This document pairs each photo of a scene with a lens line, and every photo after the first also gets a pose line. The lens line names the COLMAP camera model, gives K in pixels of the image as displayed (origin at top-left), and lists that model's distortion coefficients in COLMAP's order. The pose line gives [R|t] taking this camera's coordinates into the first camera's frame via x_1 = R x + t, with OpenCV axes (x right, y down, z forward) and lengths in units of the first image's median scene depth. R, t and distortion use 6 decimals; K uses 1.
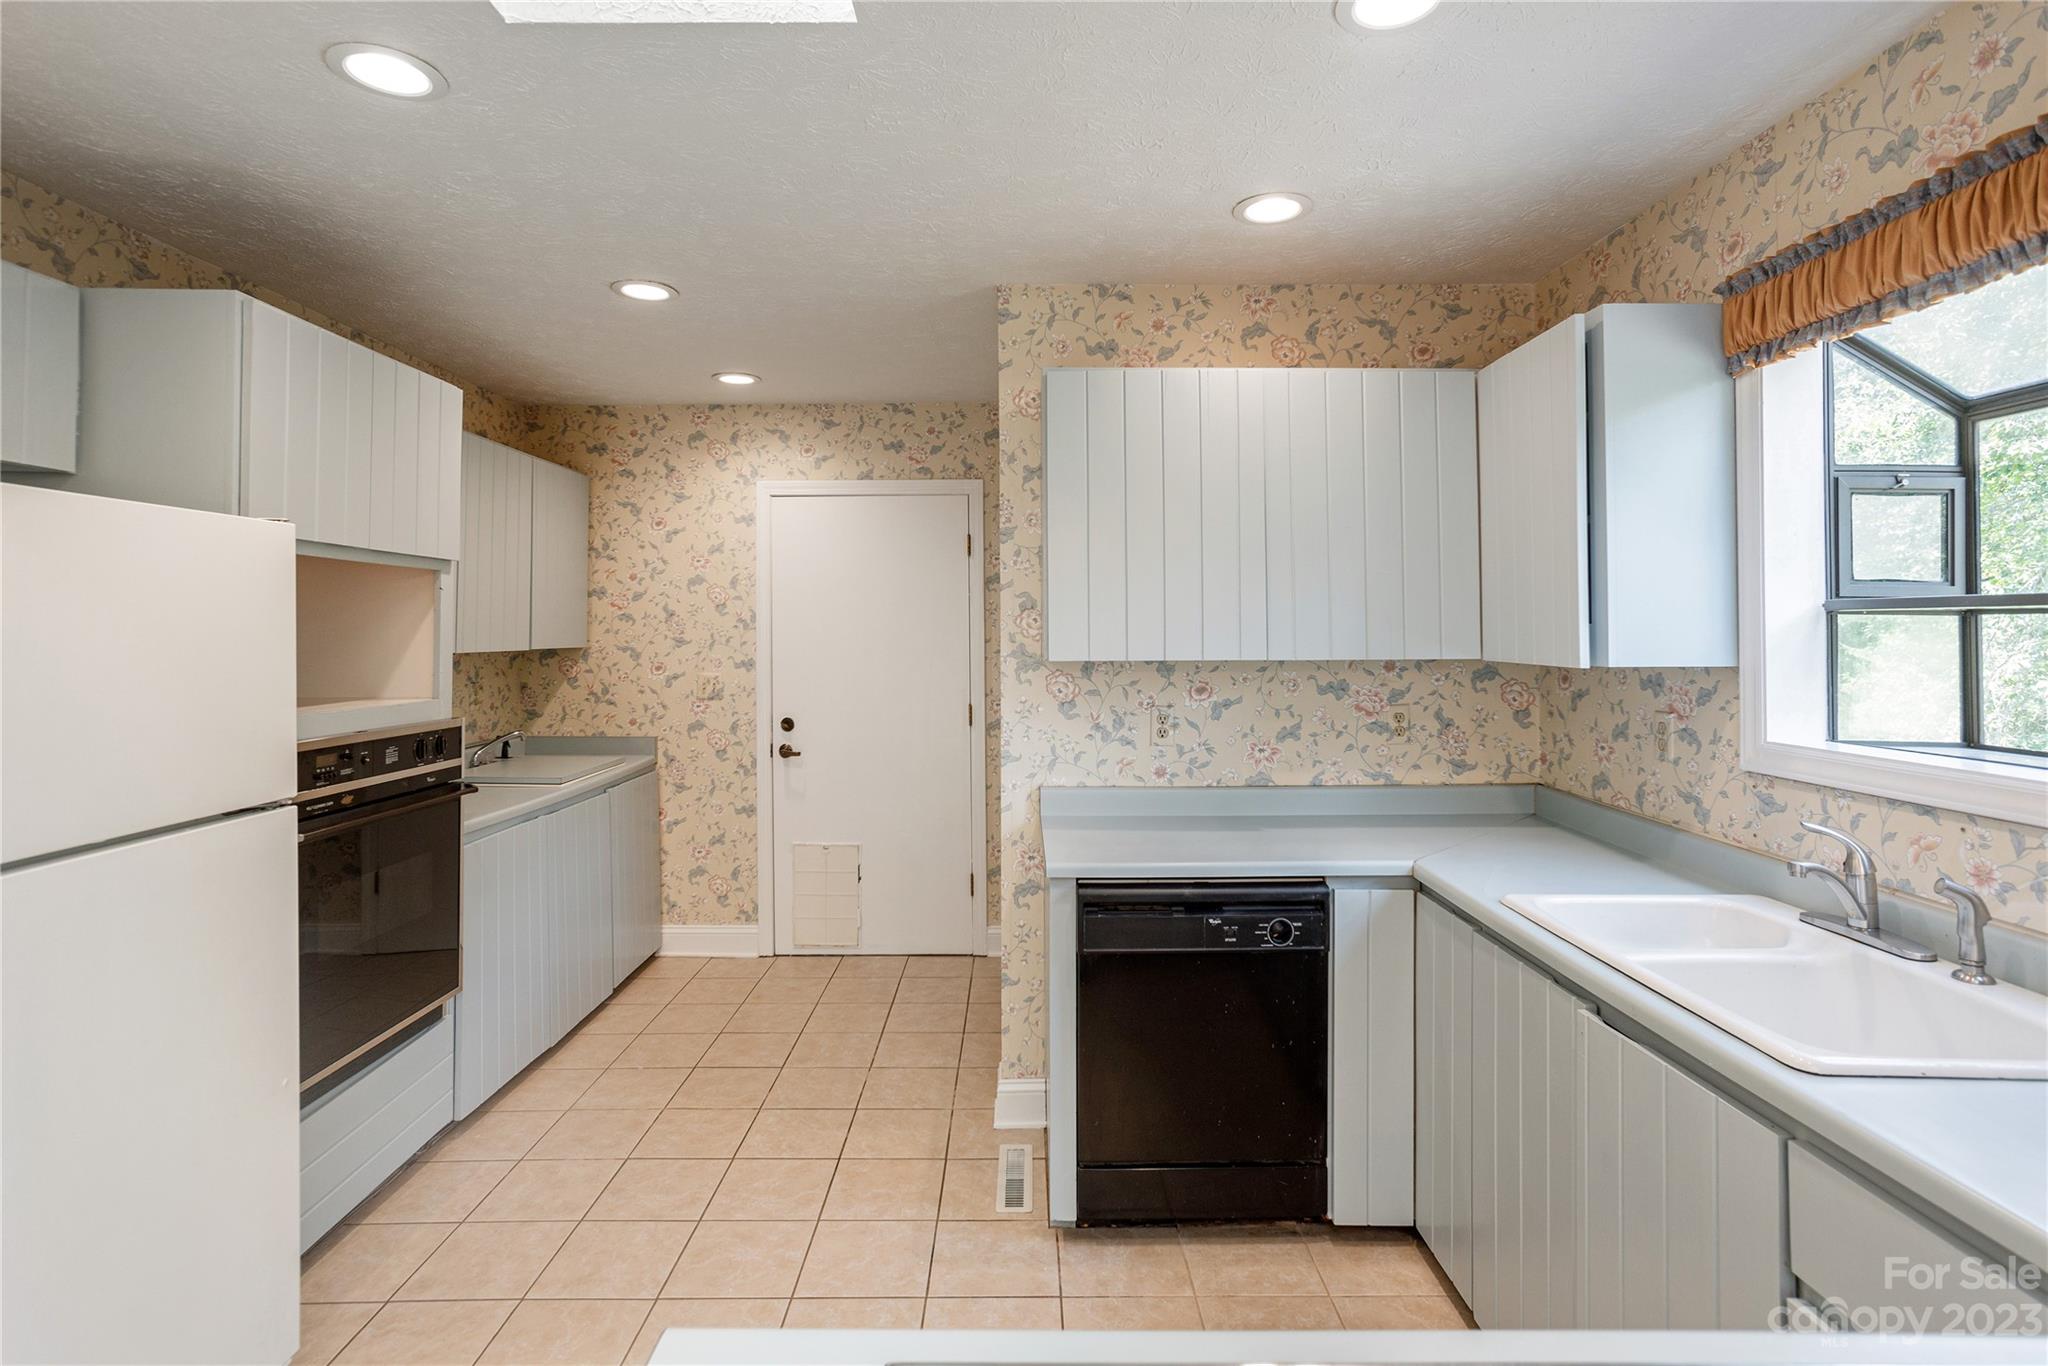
lens RADIAL K [[1014.7, 0, 1049.5], [0, 1014.7, 625.7], [0, 0, 1]] dist [-0.036550, 0.030651]
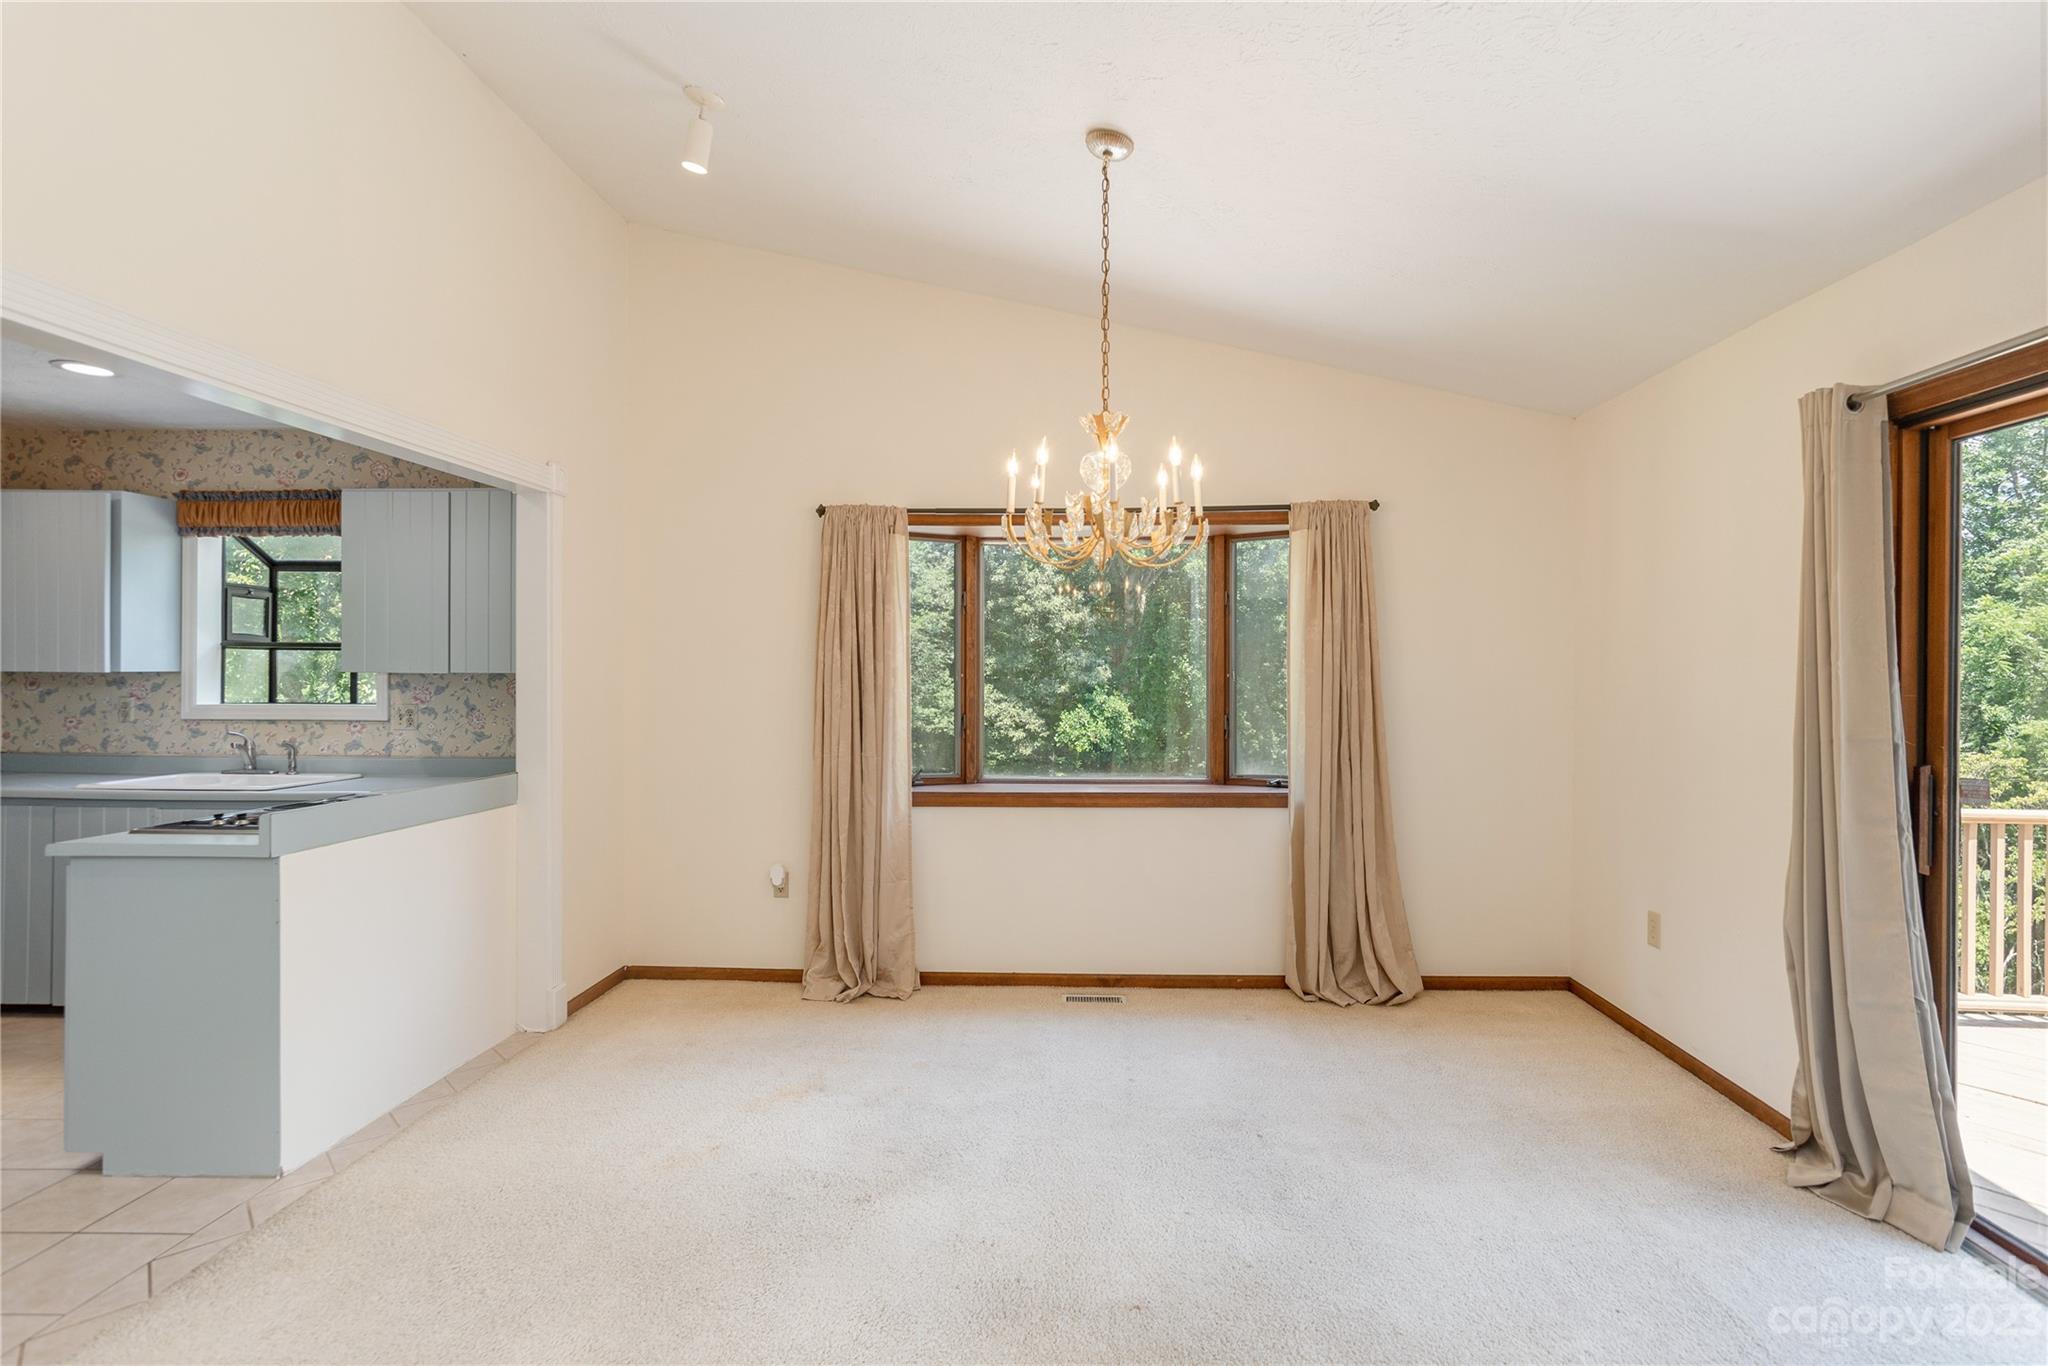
lens RADIAL K [[1001.1, 0, 1015.3], [0, 1001.1, 668.7], [0, 0, 1]] dist [-0.035721, 0.020260]
pose [[0.064752, 0.020893, 0.997683, -0.902220], [-0.011956, 0.999725, -0.020159, 0.038760], [-0.997830, -0.010623, 0.064984, -0.636593]]
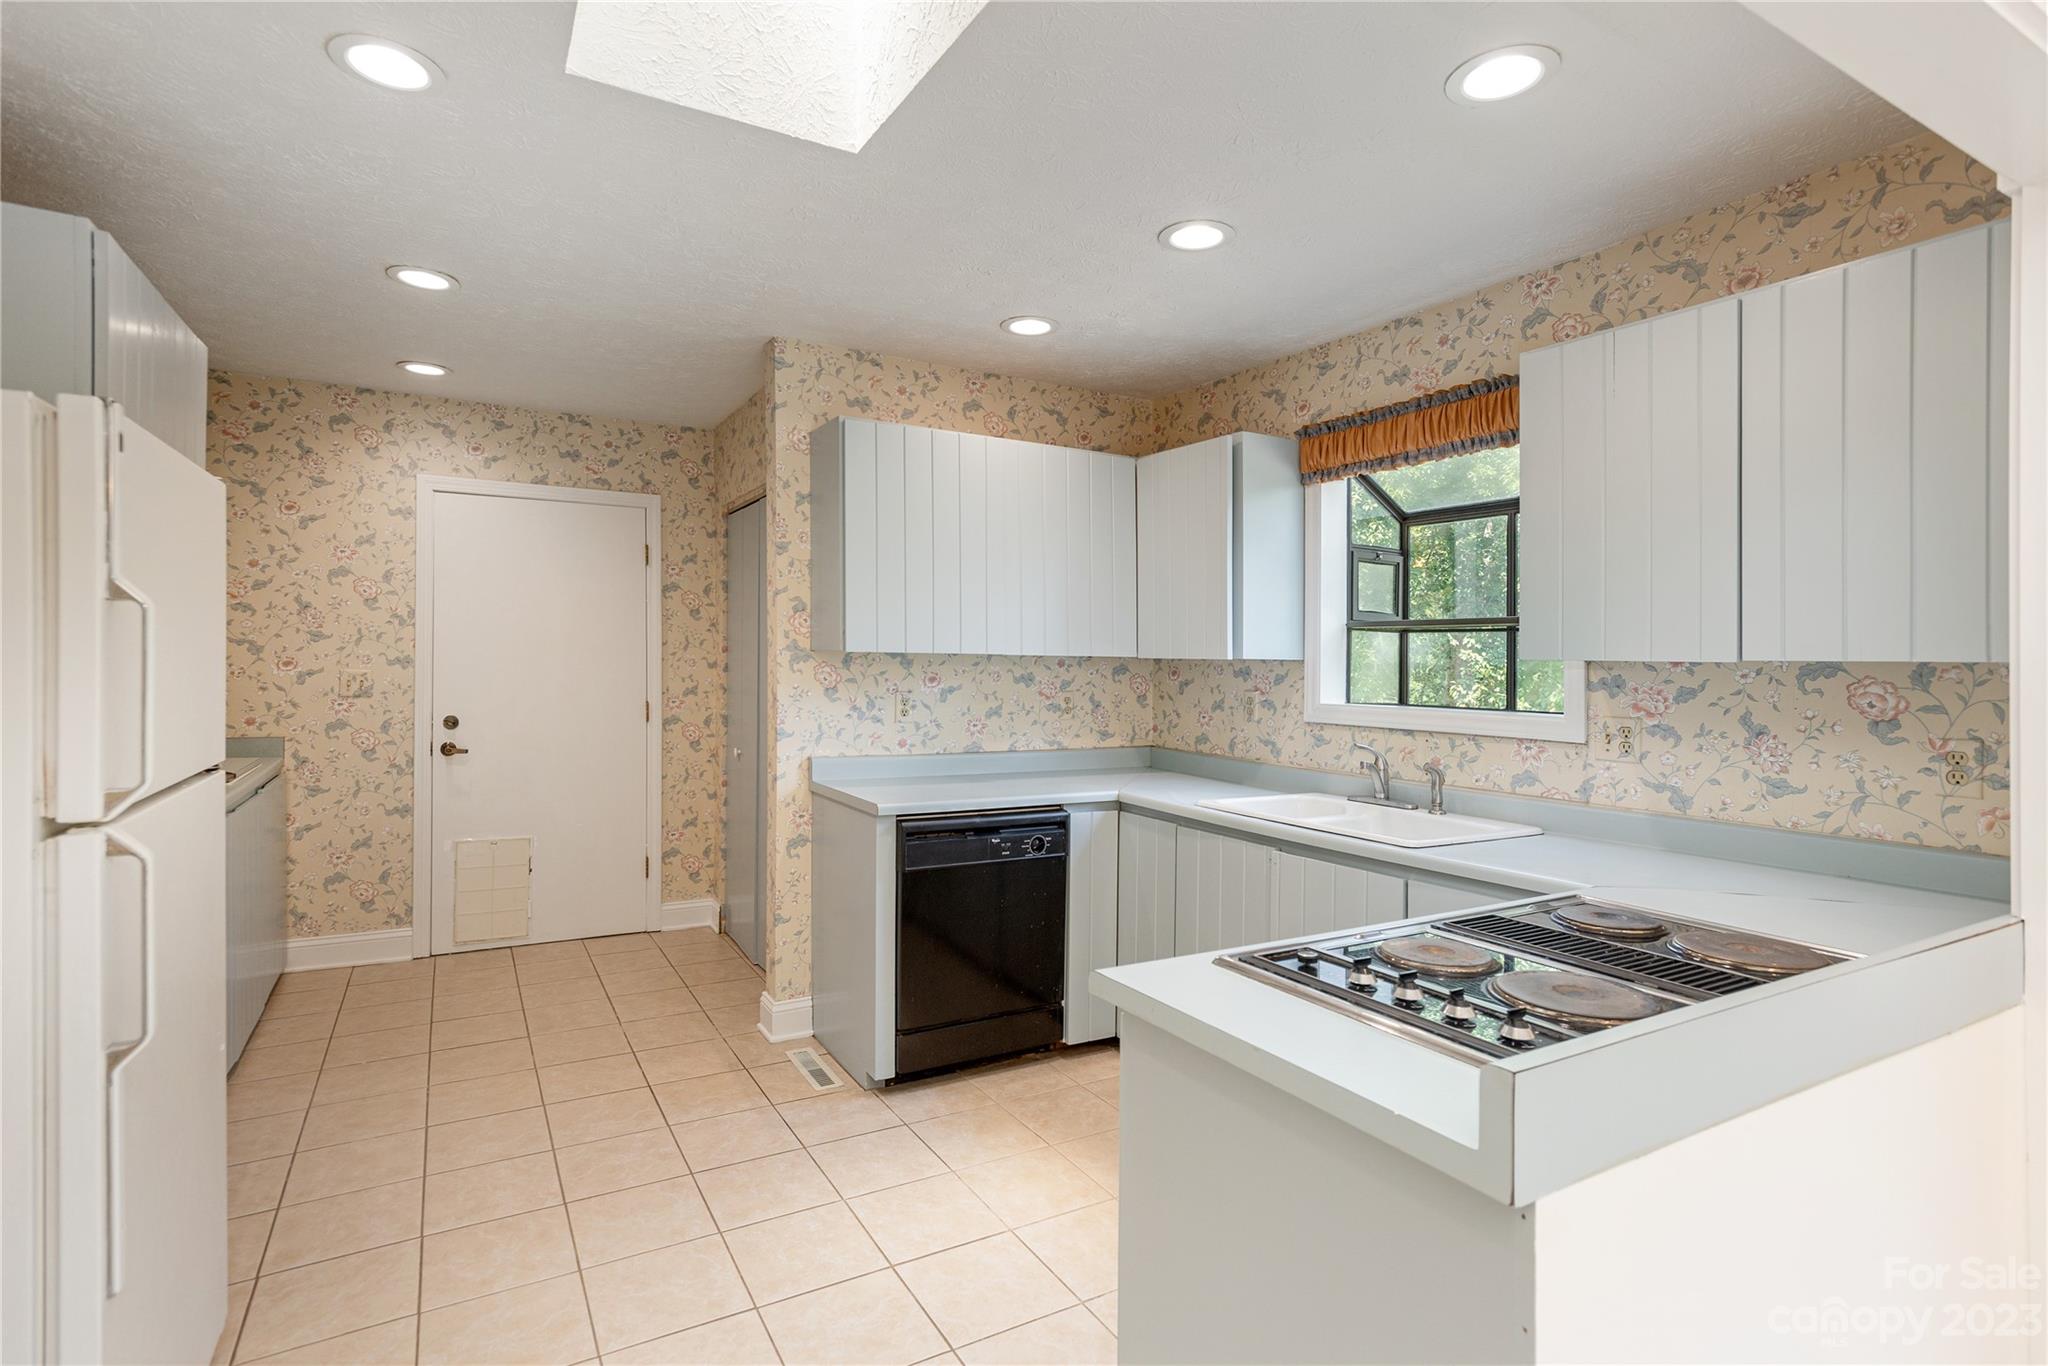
lens RADIAL K [[968.8, 0, 984.8], [0, 968.8, 659.2], [0, 0, 1]] dist [-0.041976, 0.040556]
pose [[0.887972, 0.021546, 0.459393, -0.360486], [-0.024407, 0.999702, 0.000288, 0.036046], [-0.459250, -0.011468, 0.888233, -0.125053]]
